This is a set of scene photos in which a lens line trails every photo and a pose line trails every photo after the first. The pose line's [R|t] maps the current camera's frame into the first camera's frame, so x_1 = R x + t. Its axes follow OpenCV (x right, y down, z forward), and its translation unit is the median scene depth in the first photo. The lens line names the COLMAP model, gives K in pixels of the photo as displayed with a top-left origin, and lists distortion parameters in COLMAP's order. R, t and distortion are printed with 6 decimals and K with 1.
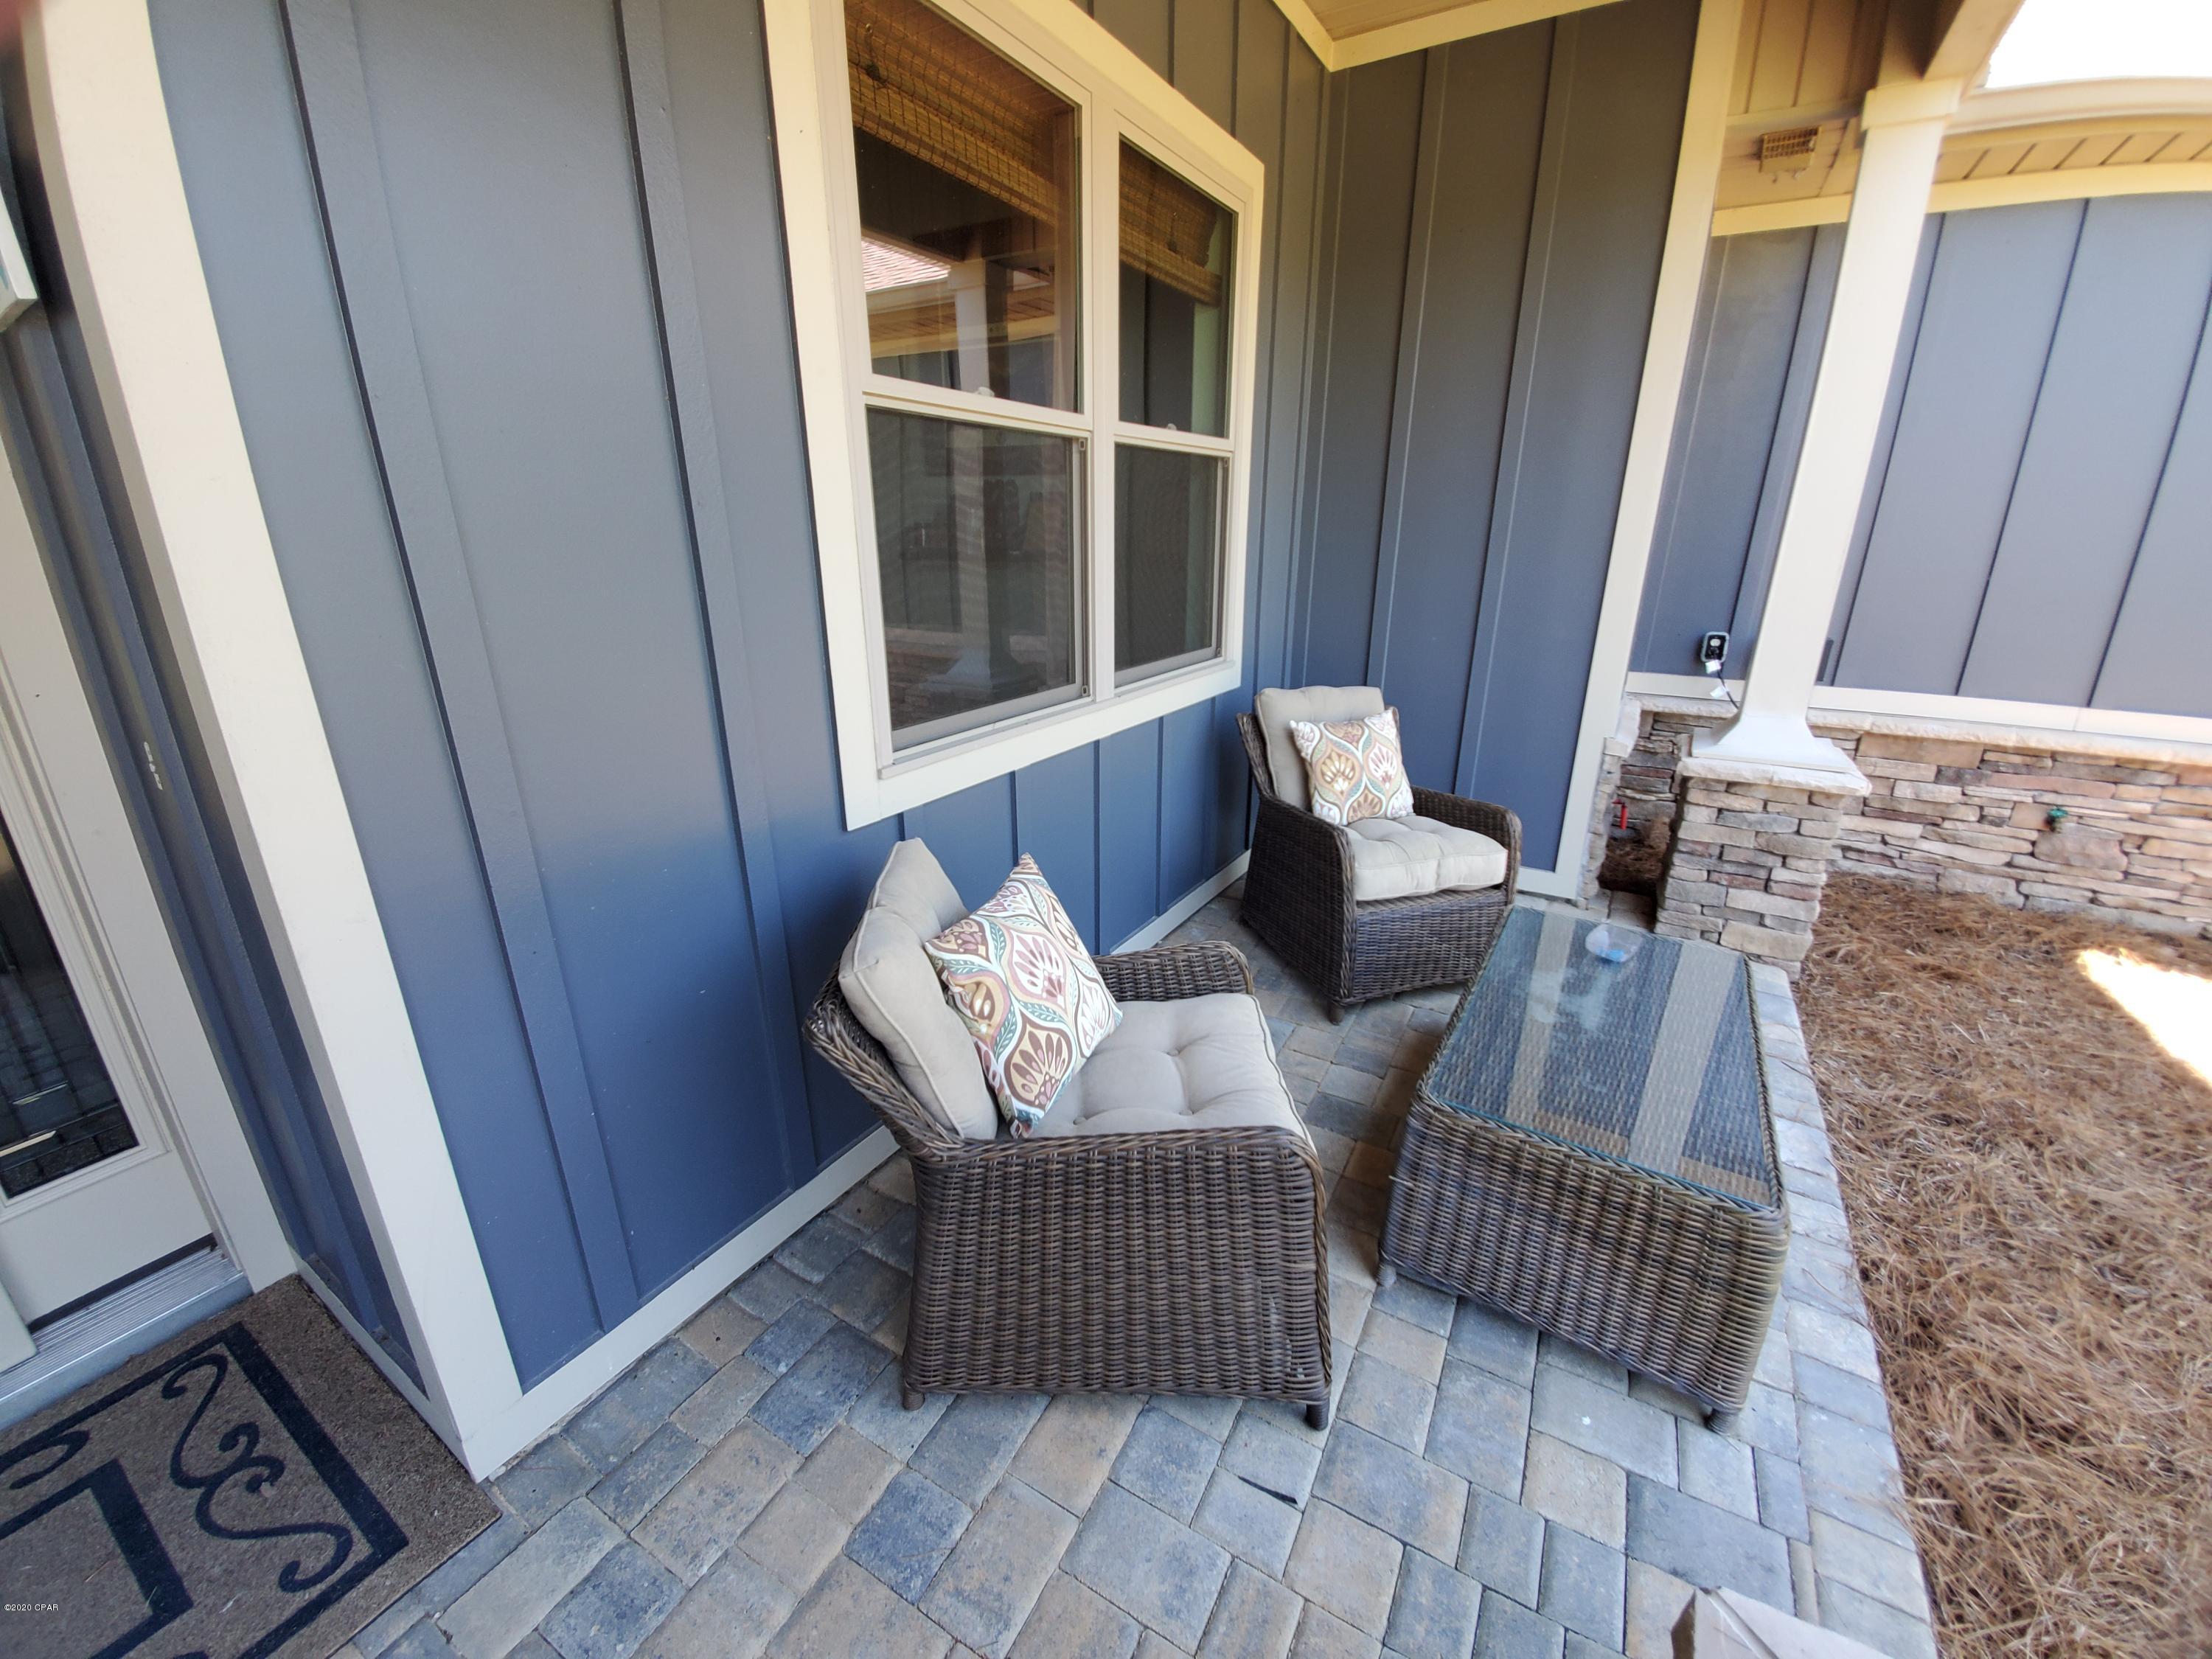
lens RADIAL K [[870.6, 0, 1100.8], [0, 870.6, 830.4], [0, 0, 1]] dist [0.003018, -0.010172]
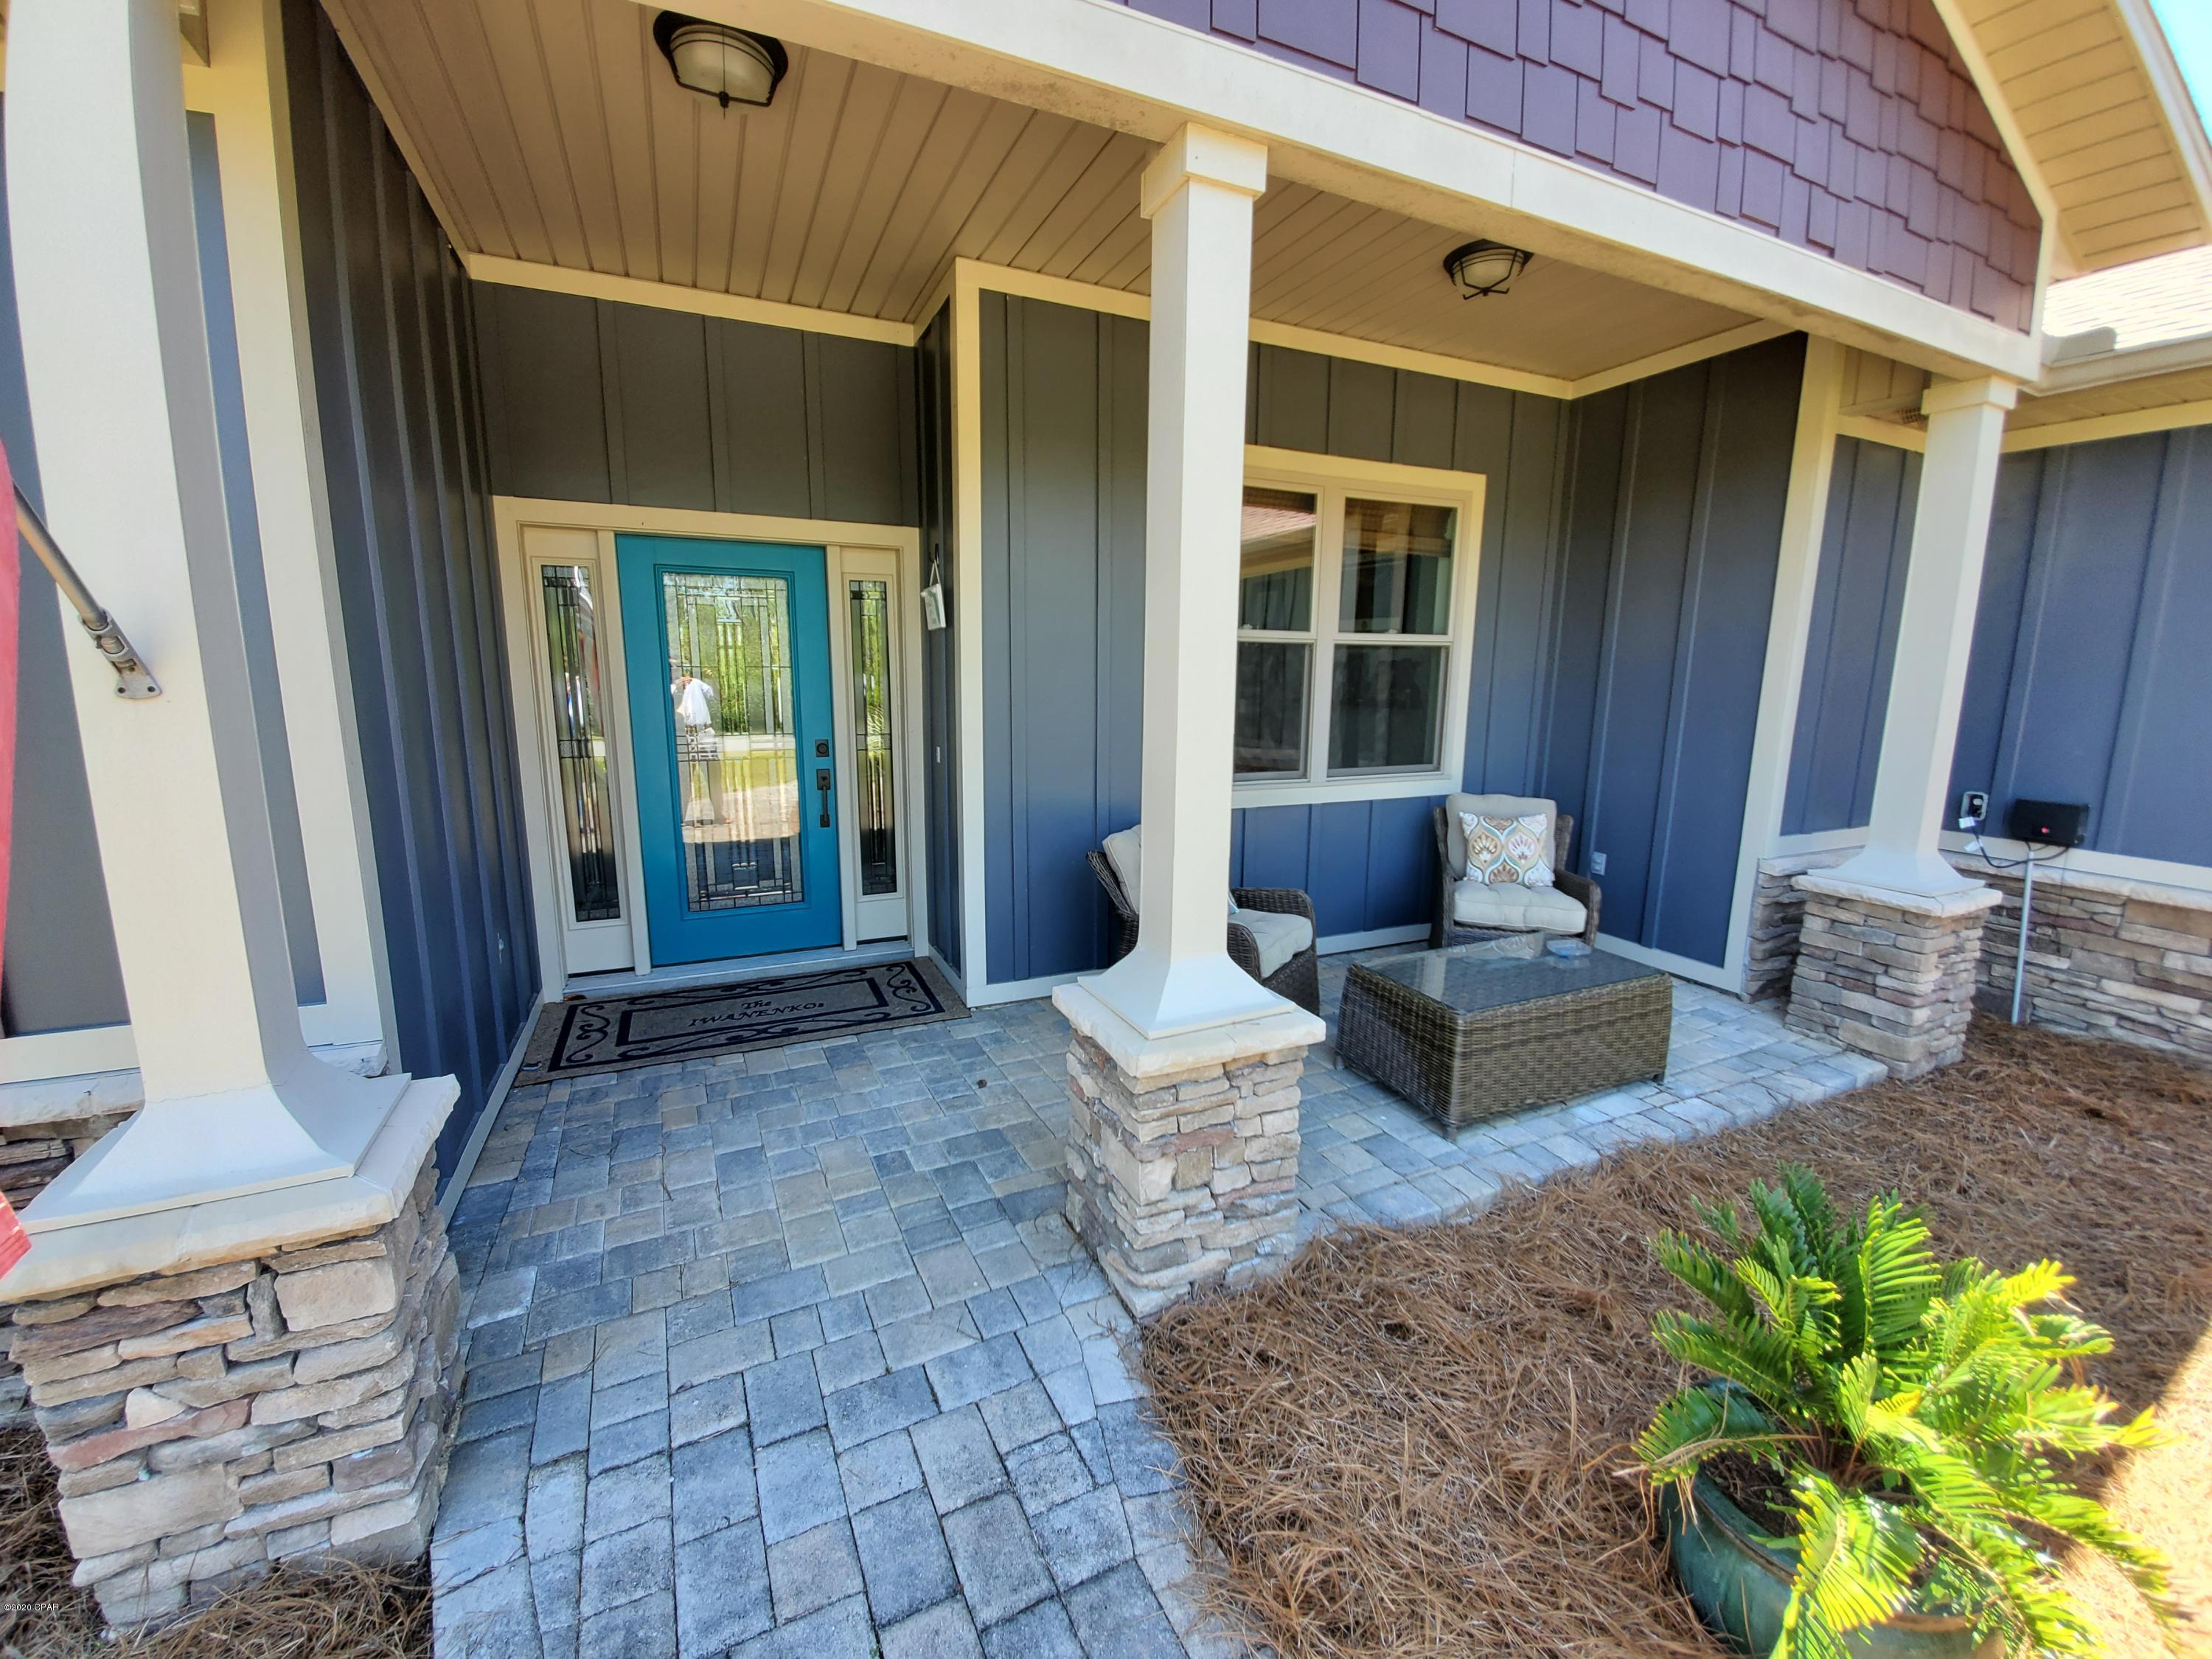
lens RADIAL K [[890.4, 0, 1106.0], [0, 890.4, 829.5], [0, 0, 1]] dist [-0.000374, -0.015193]
pose [[0.838582, 0.106437, -0.534277, 0.515971], [-0.190178, 0.976224, -0.104017, 0.176651], [0.510503, 0.188834, 0.838885, -0.591921]]
